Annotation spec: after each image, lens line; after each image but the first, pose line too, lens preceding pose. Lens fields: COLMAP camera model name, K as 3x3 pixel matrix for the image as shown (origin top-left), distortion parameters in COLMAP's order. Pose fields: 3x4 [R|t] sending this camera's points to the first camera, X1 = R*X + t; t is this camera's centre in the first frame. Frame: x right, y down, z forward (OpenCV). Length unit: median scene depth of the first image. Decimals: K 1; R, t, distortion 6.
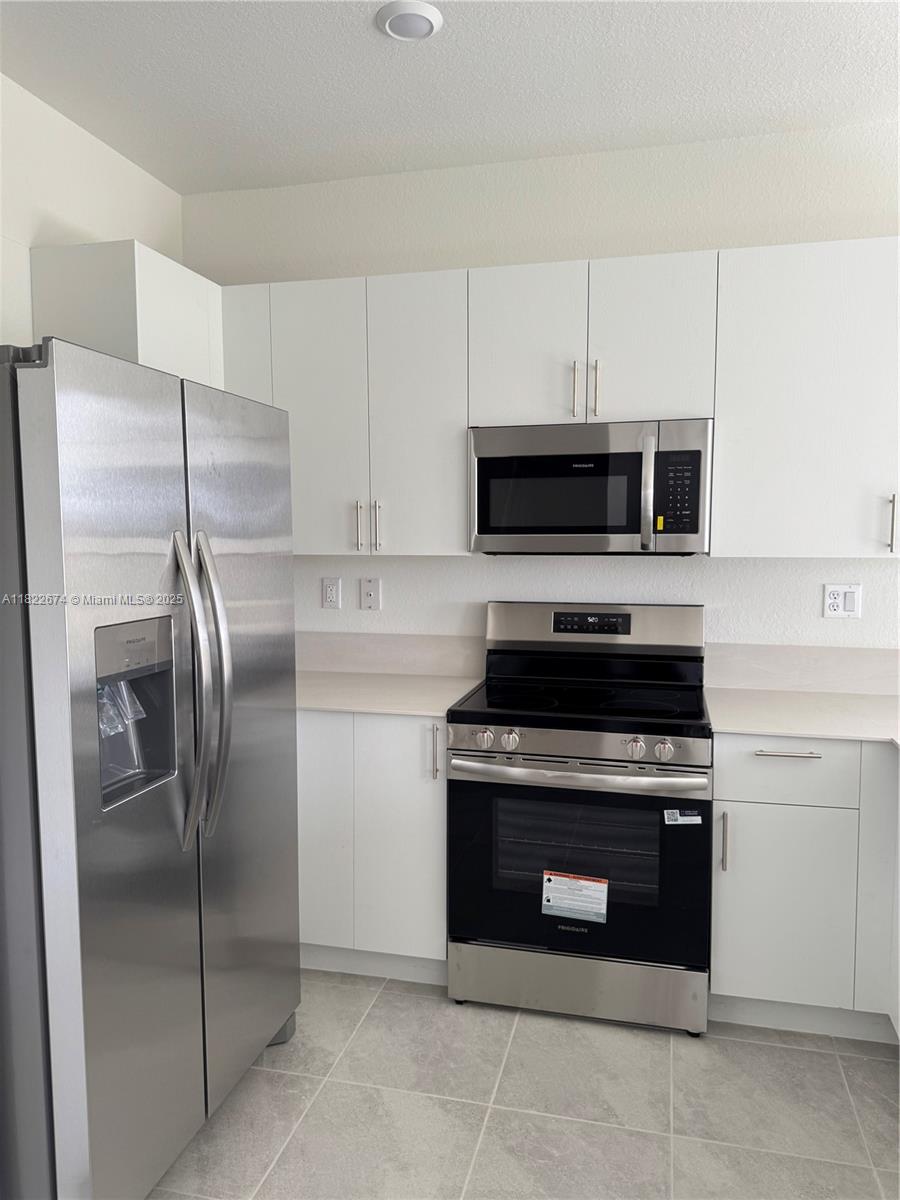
lens RADIAL K [[839.4, 0, 454.9], [0, 839.4, 608.2], [0, 0, 1]] dist [0.077718, -0.094419]
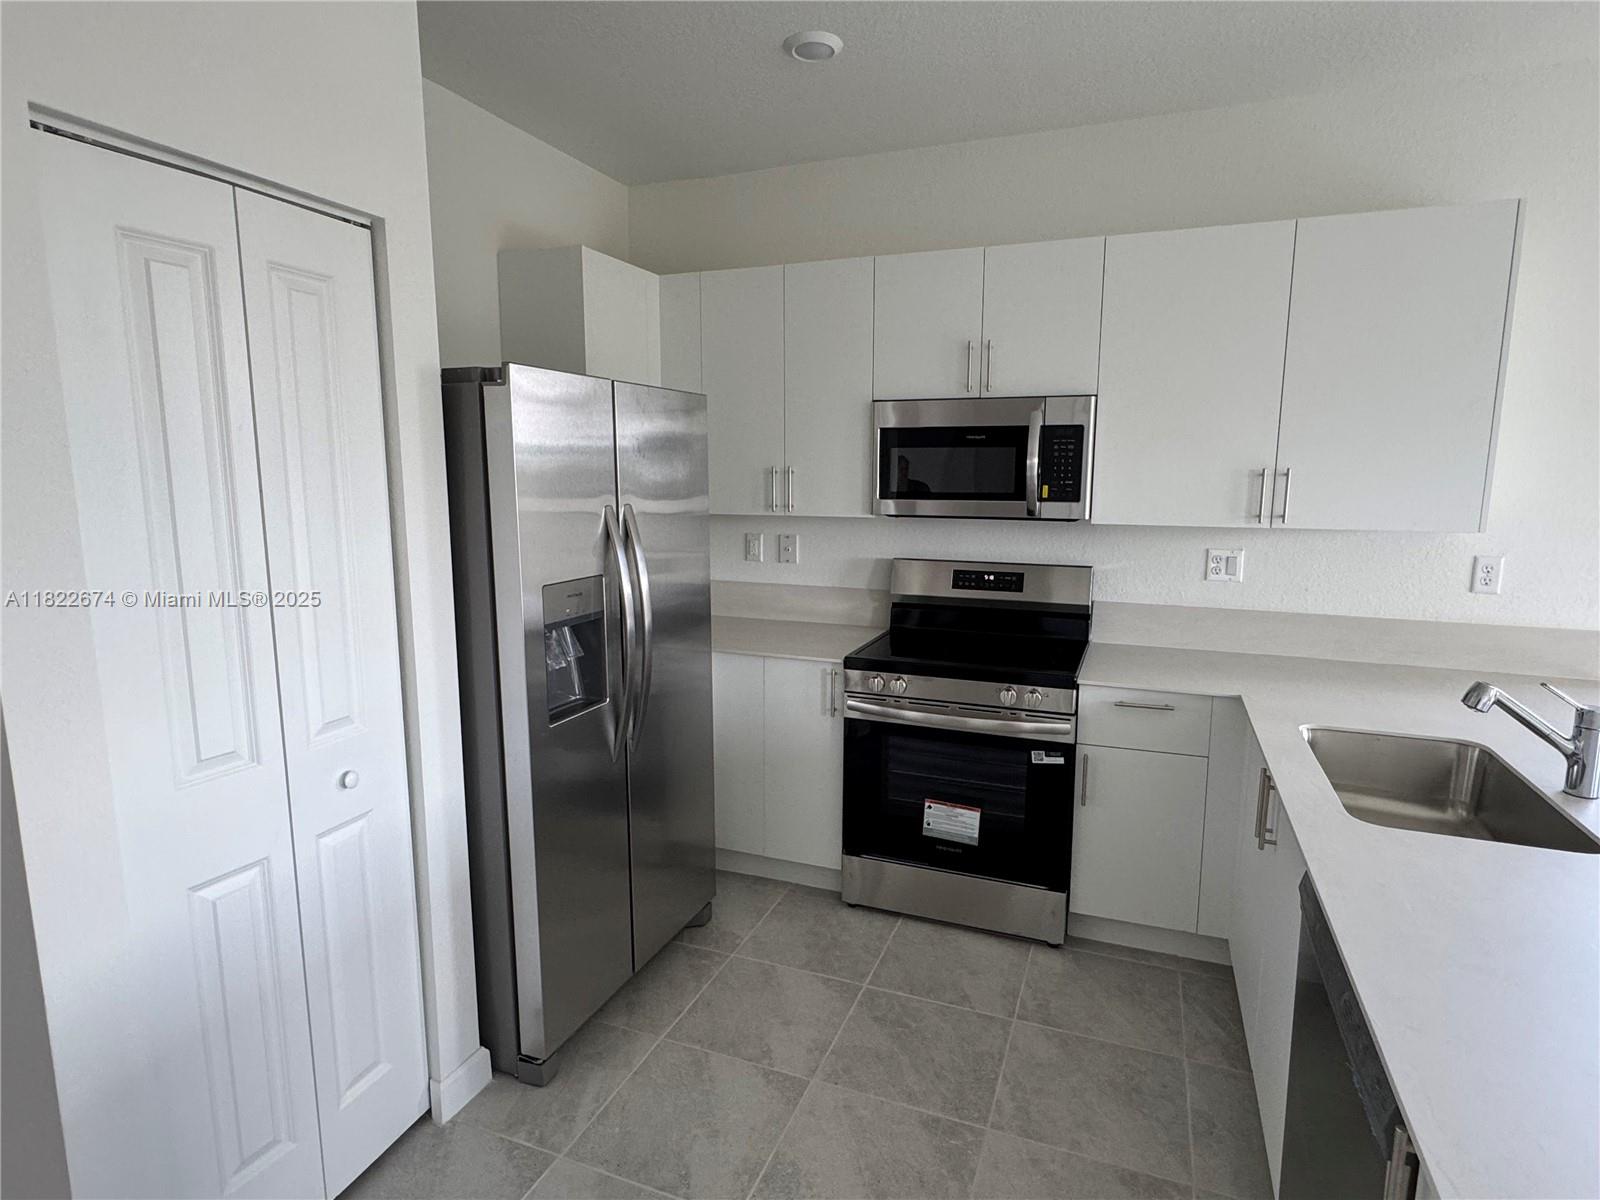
lens RADIAL K [[855.2, 0, 805.2], [0, 855.2, 604.3], [0, 0, 1]] dist [0.003321, 0.000173]
pose [[0.991709, 0.024494, -0.126150, 0.084106], [-0.016196, 0.997662, 0.066389, -0.025506], [0.127481, -0.063795, 0.989787, -0.145091]]
